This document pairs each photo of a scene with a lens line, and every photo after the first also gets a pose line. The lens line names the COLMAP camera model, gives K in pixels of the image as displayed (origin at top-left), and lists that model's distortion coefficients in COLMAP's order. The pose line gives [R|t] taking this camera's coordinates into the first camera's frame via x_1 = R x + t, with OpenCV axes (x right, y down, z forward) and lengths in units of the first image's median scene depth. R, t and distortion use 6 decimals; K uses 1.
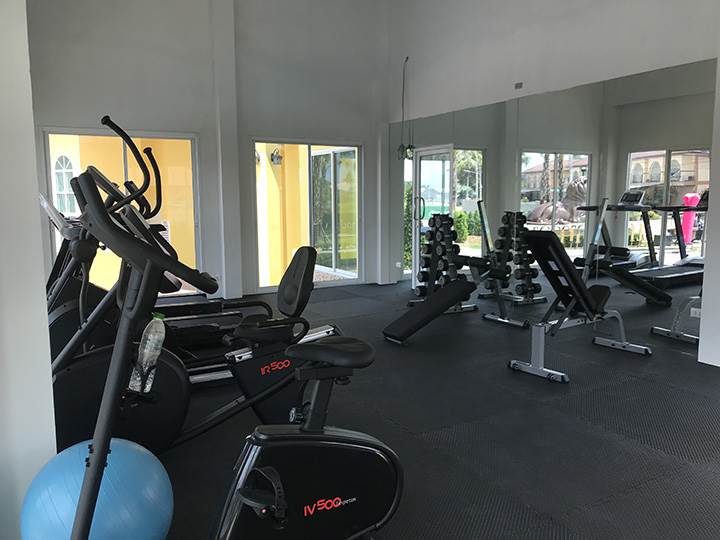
lens RADIAL K [[596.2, 0, 363.1], [0, 596.2, 269.7], [0, 0, 1]] dist [0.036231, -0.045926]
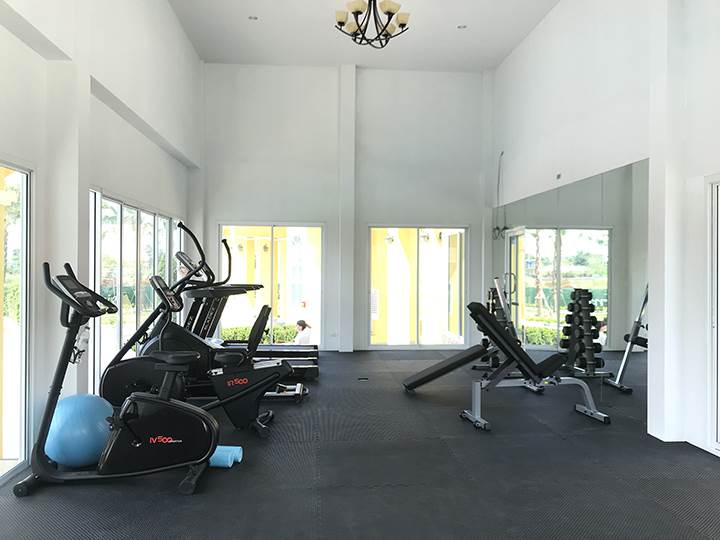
lens RADIAL K [[596.2, 0, 355.5], [0, 596.2, 268.7], [0, 0, 1]] dist [0.036231, -0.045926]
pose [[0.903598, 0.013459, -0.428171, 0.348848], [-0.063930, 0.992550, -0.103717, 0.004540], [0.423585, 0.121092, 0.897726, -0.135748]]
